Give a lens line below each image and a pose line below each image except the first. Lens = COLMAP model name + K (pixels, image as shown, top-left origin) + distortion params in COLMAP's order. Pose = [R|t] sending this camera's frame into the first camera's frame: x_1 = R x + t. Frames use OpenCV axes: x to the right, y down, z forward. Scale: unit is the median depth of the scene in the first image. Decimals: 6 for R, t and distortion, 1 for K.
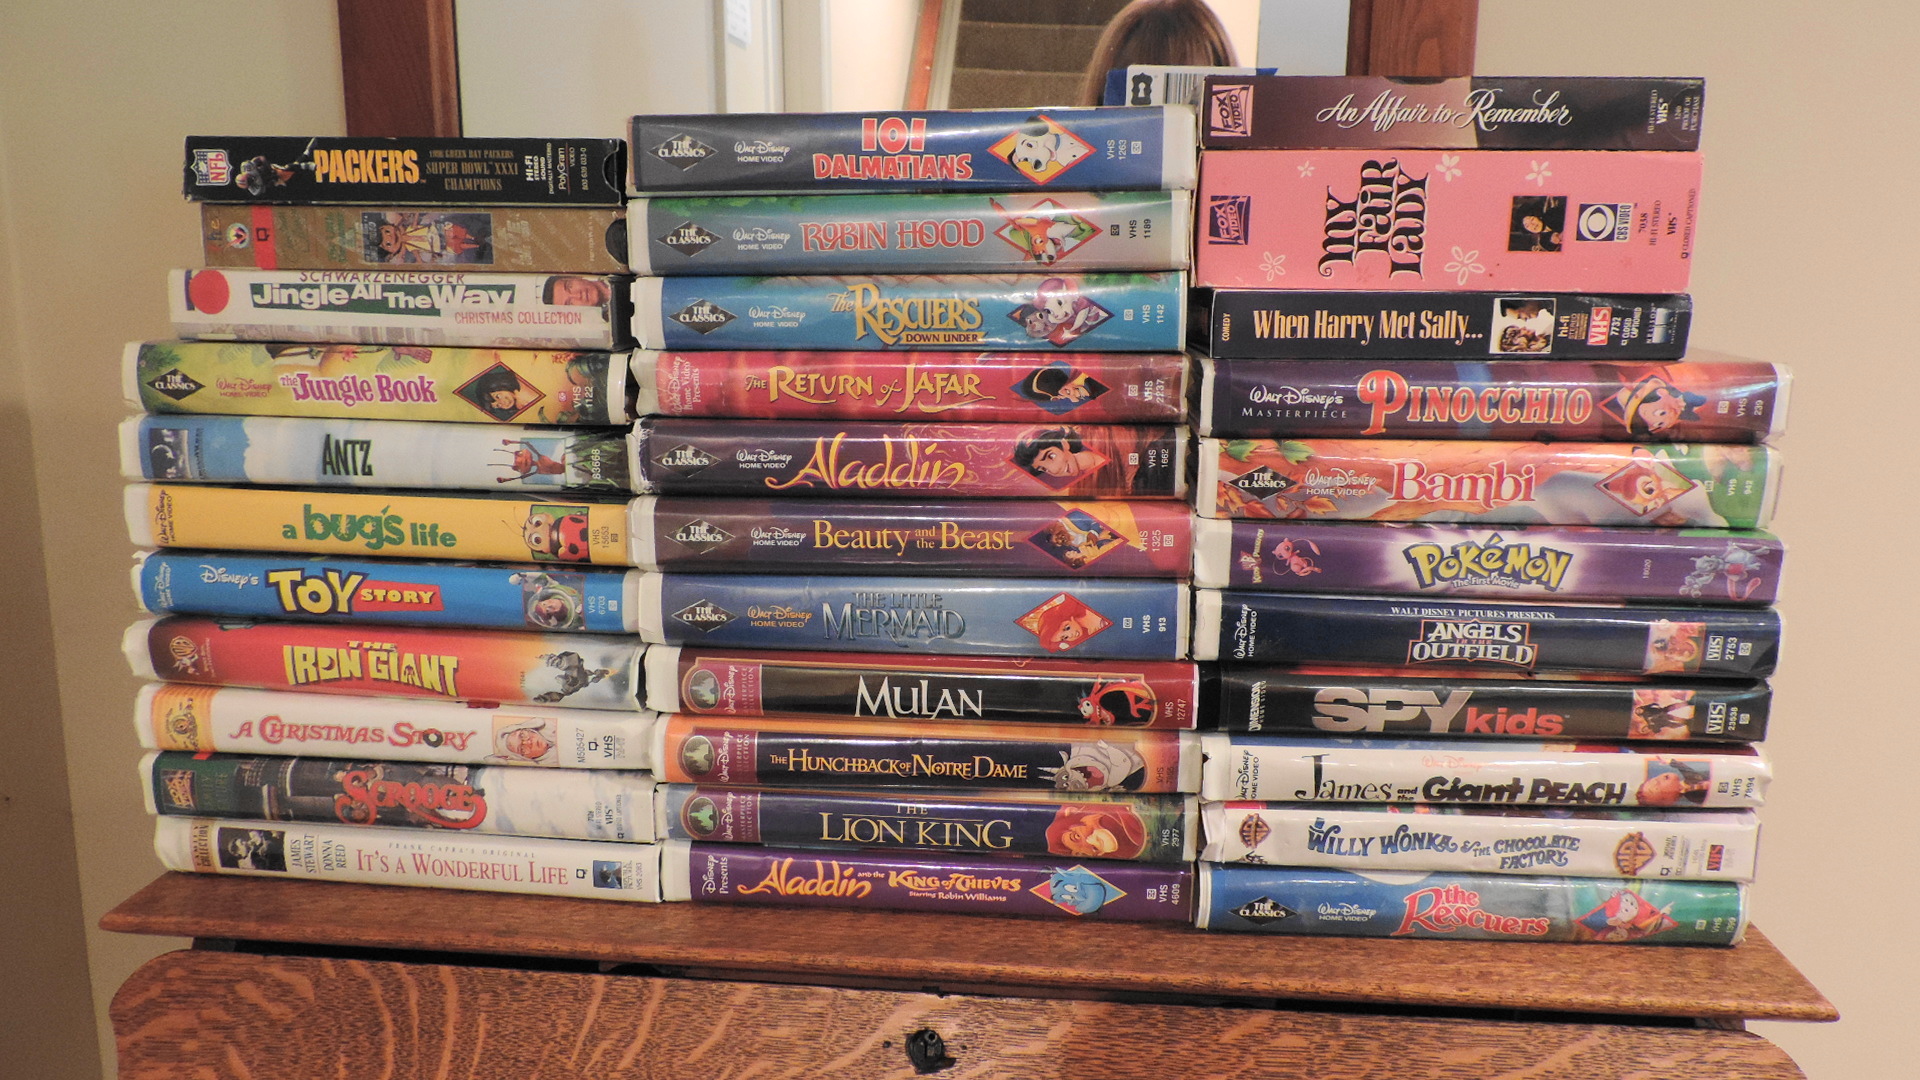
lens RADIAL K [[1357.1, 0, 960.0], [0, 1357.1, 540.0], [0, 0, 1]] dist [-0.015656, -0.005933]
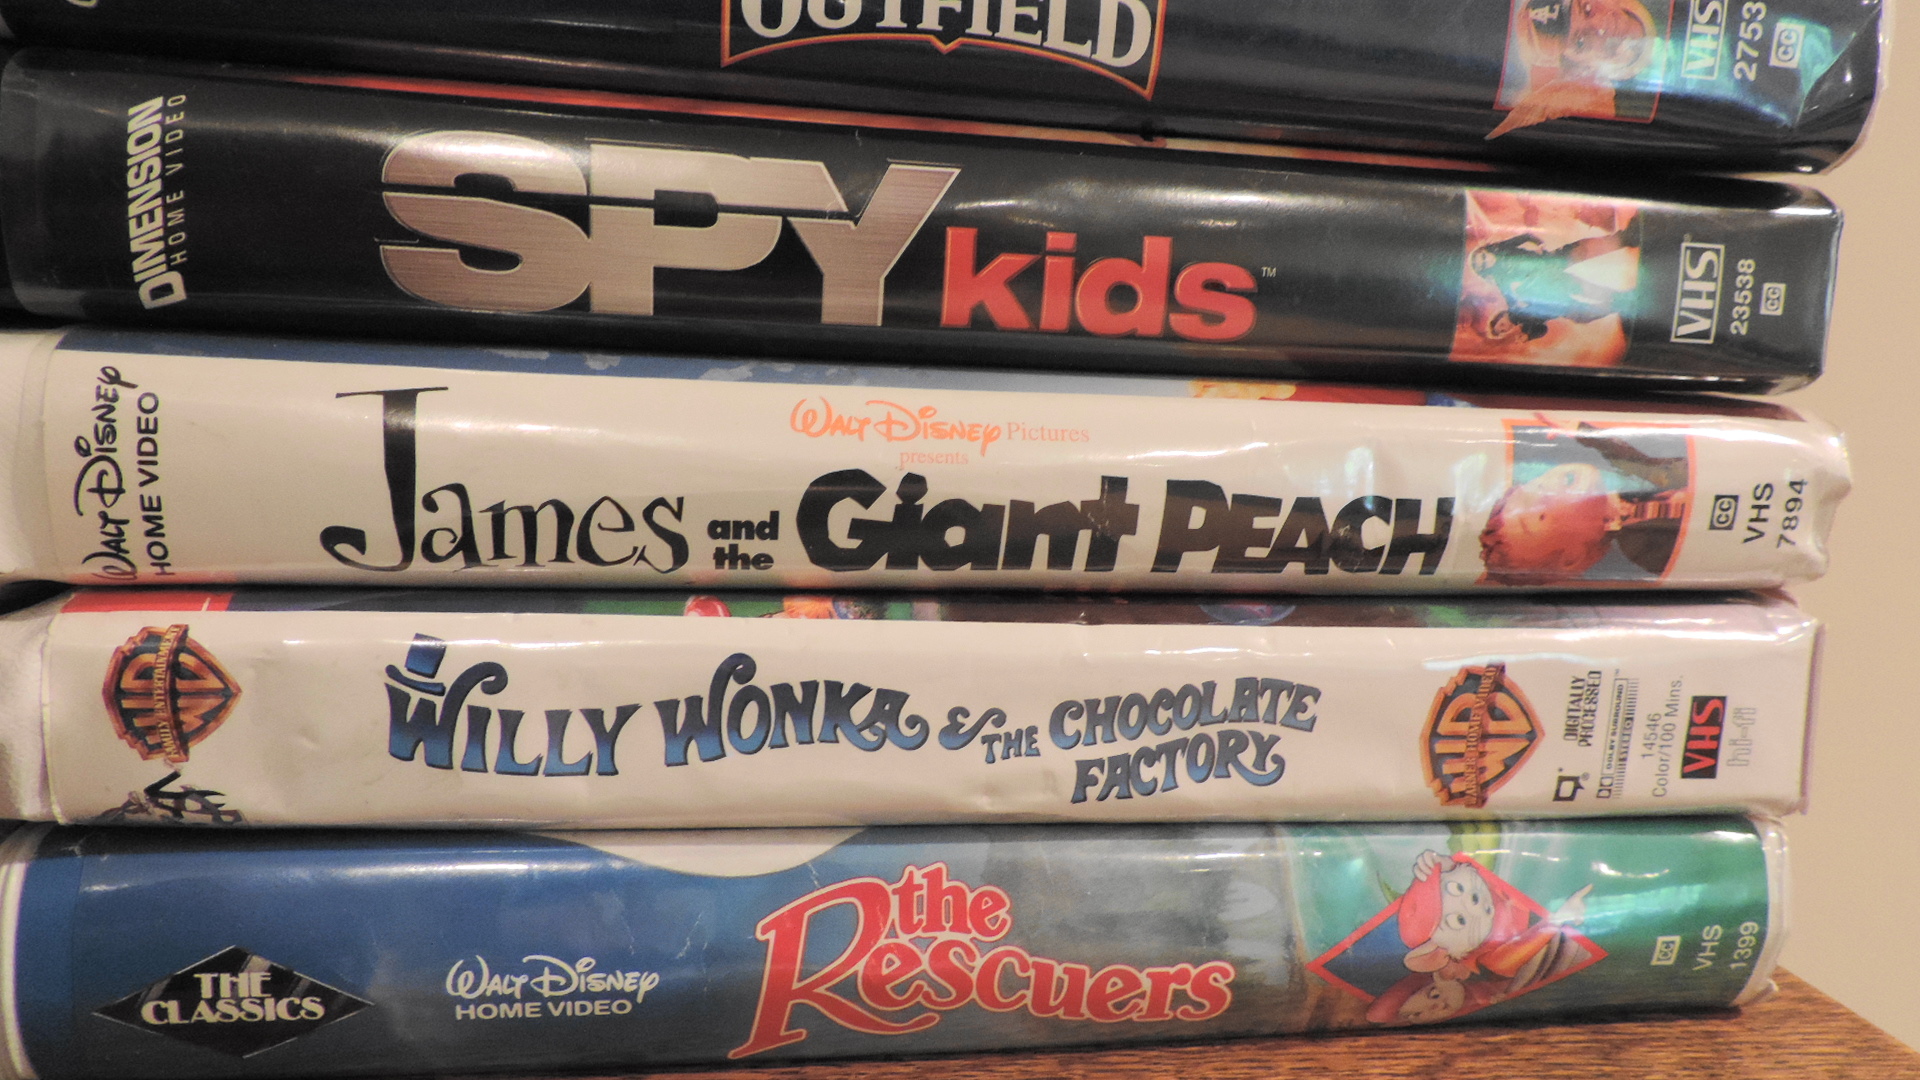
lens RADIAL K [[1357.1, 0, 960.0], [0, 1357.1, 540.0], [0, 0, 1]] dist [-0.015656, -0.005933]
pose [[0.975490, 0.000899, 0.220040, 0.317226], [0.014428, 0.997578, -0.068038, 0.210730], [-0.219569, 0.069545, 0.973115, 0.729190]]
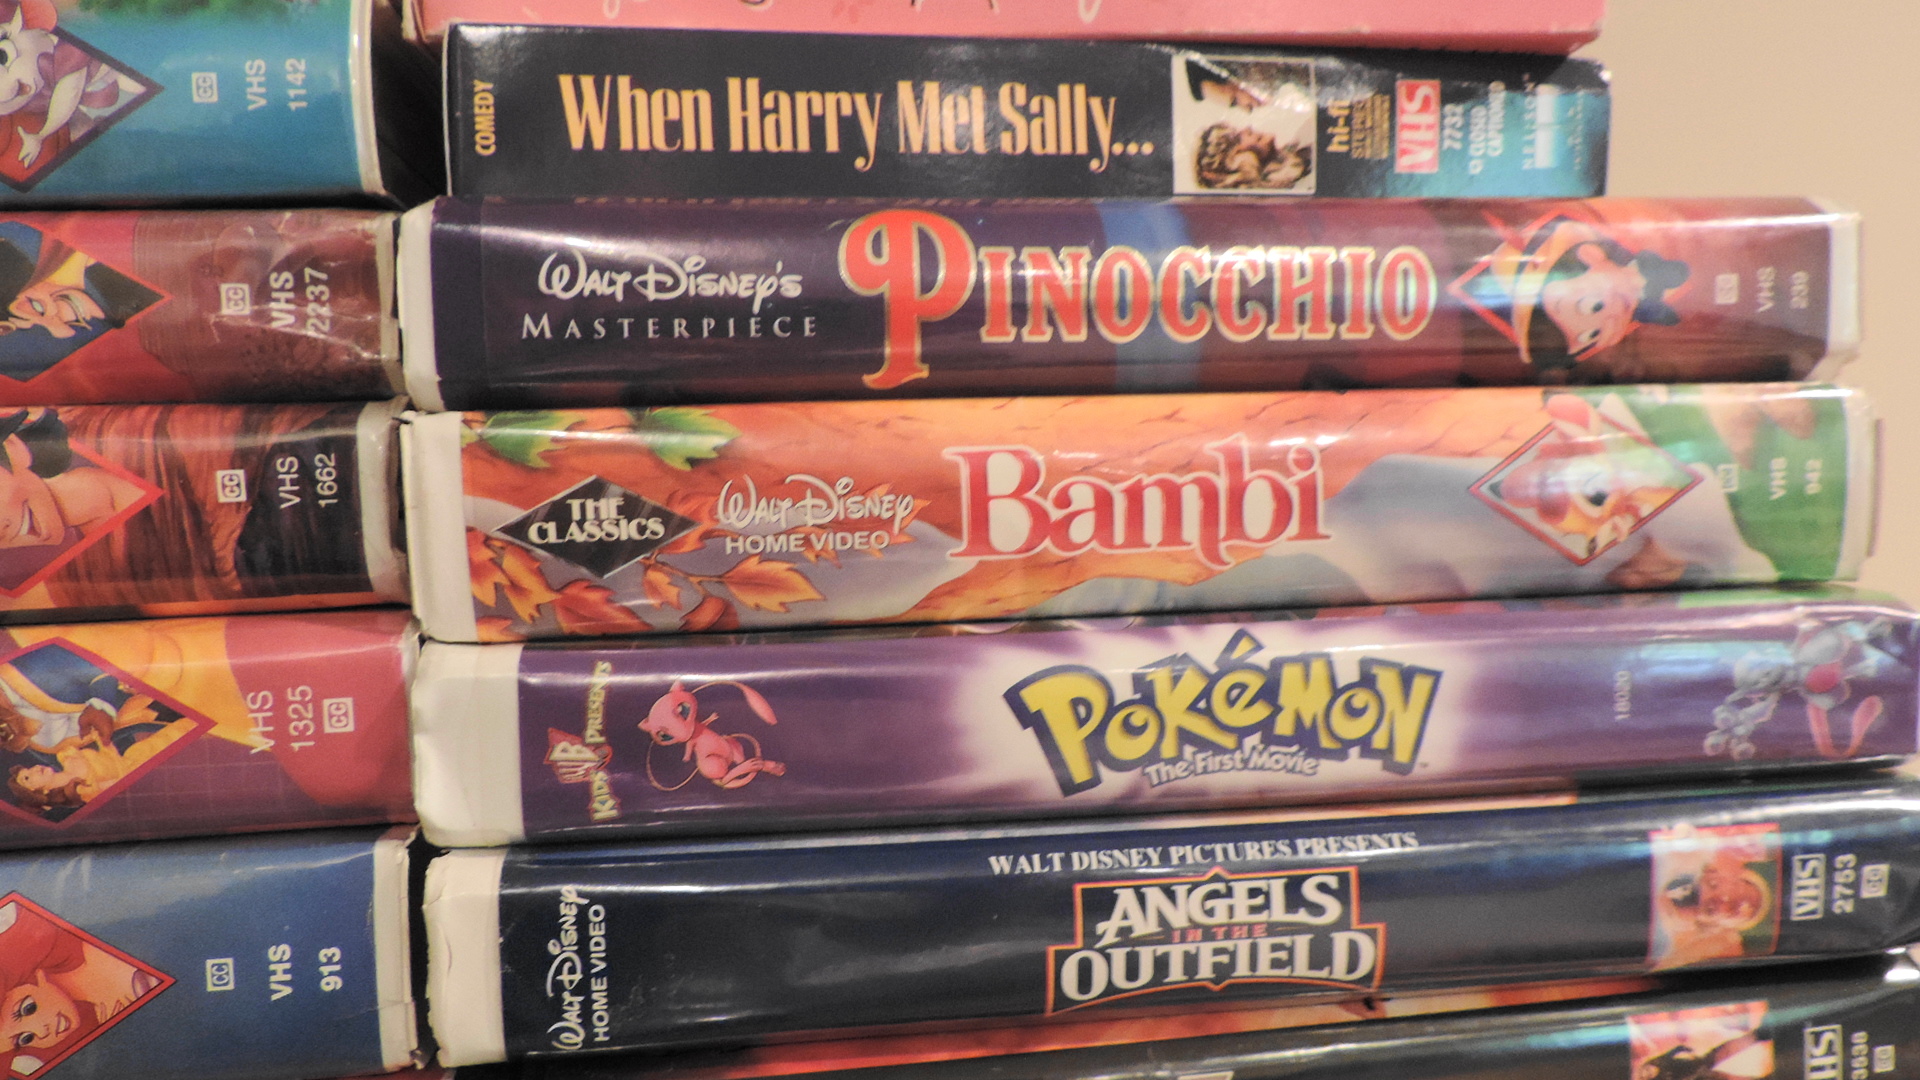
lens RADIAL K [[1357.1, 0, 960.0], [0, 1357.1, 540.0], [0, 0, 1]] dist [-0.015656, -0.005933]
pose [[0.979648, -0.045254, 0.195554, 0.244044], [0.080609, 0.980938, -0.176815, 0.030213], [-0.183824, 0.188980, 0.964622, 0.639683]]
